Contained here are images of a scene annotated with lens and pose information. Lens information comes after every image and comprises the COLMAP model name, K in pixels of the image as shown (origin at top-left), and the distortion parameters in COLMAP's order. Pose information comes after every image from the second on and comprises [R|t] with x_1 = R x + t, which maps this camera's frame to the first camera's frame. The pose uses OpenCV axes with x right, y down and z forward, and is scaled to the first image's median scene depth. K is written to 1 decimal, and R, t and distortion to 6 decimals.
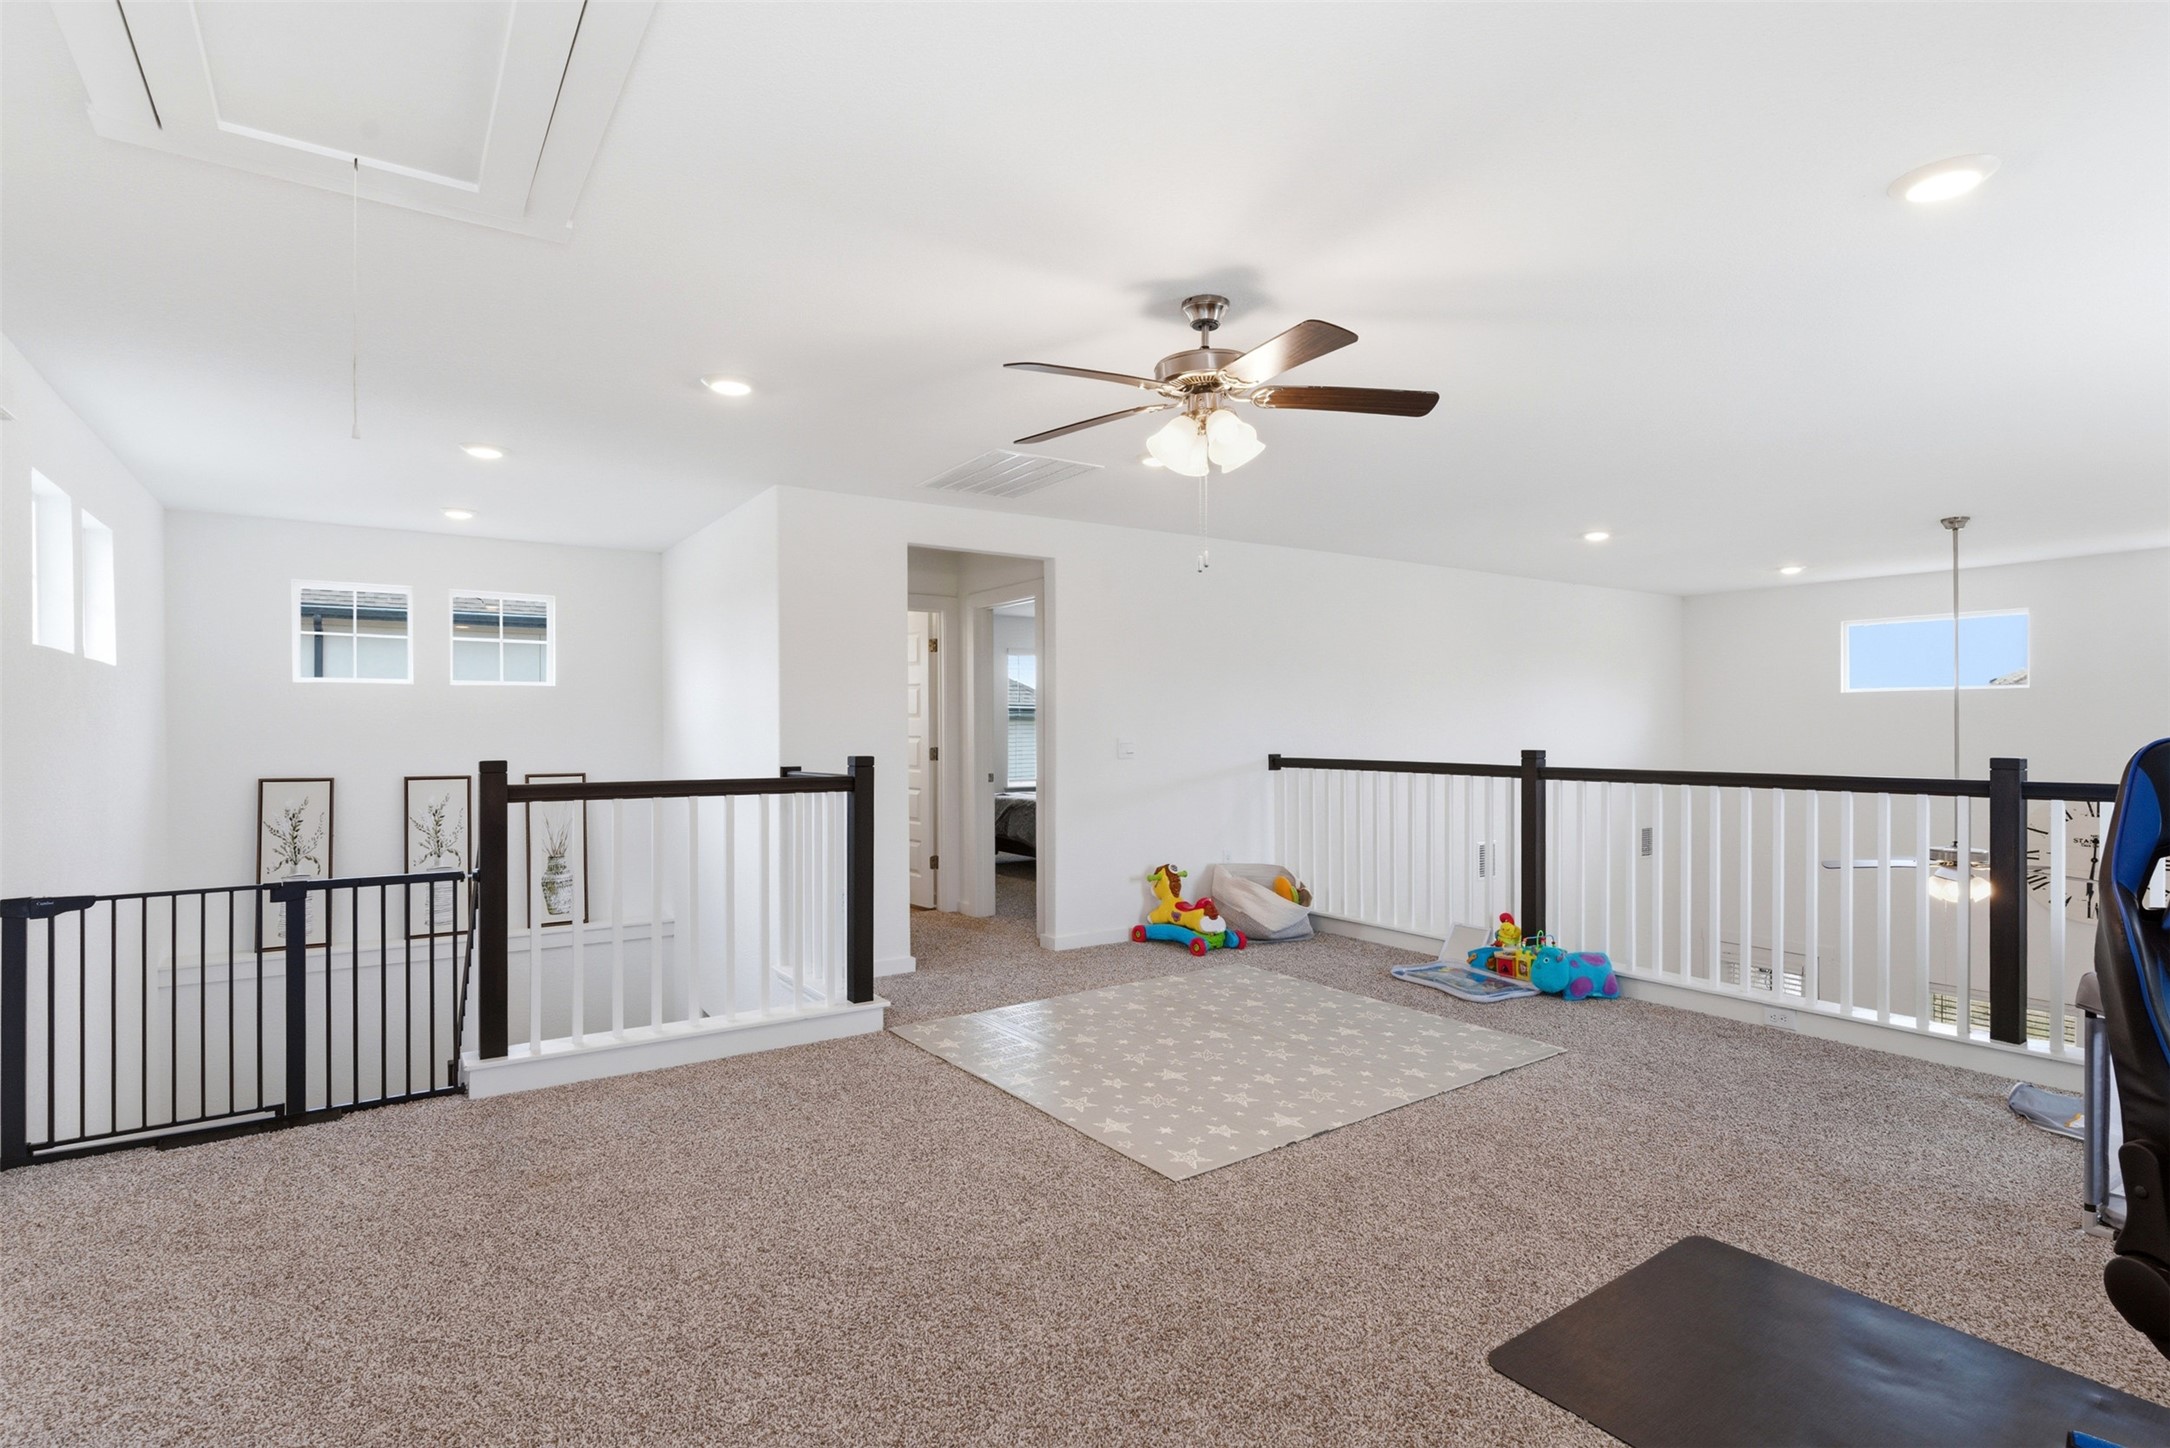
lens RADIAL K [[1060.6, 0, 1079.9], [0, 1060.6, 721.8], [0, 0, 1]] dist [-0.003908, -0.002123]
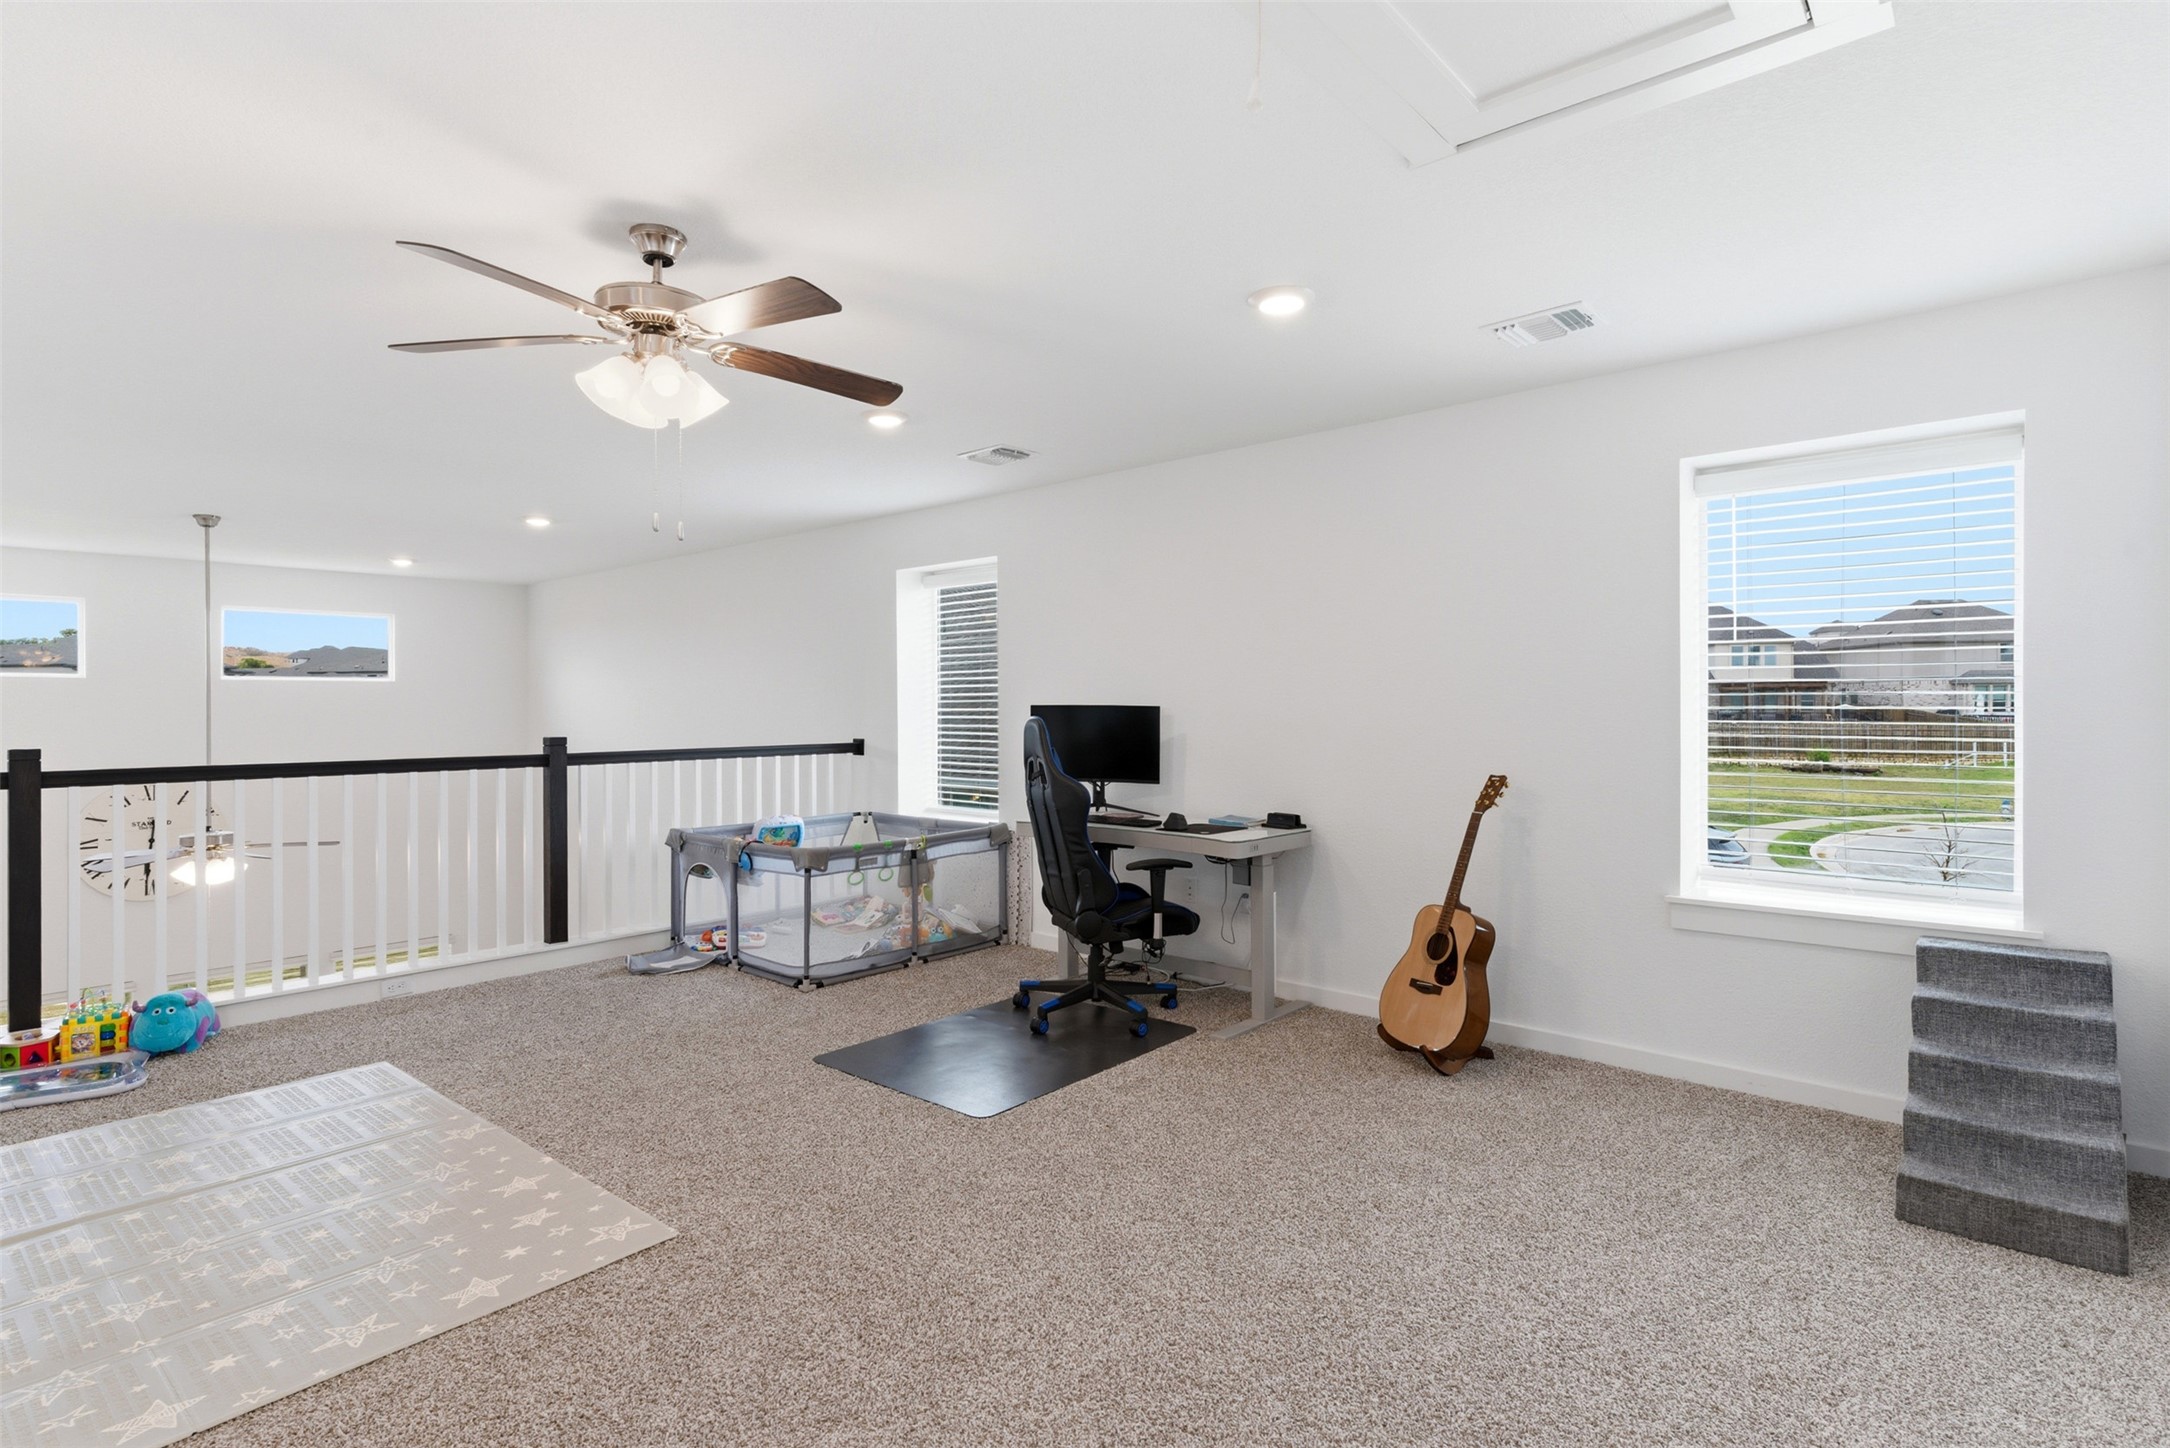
lens RADIAL K [[1060.6, 0, 1080.6], [0, 1060.6, 721.2], [0, 0, 1]] dist [-0.003908, -0.002123]
pose [[-0.240295, -0.009832, 0.970650, -0.635537], [-0.000160, 0.999949, 0.010089, -0.000629], [-0.970700, 0.002269, -0.240284, 0.674627]]
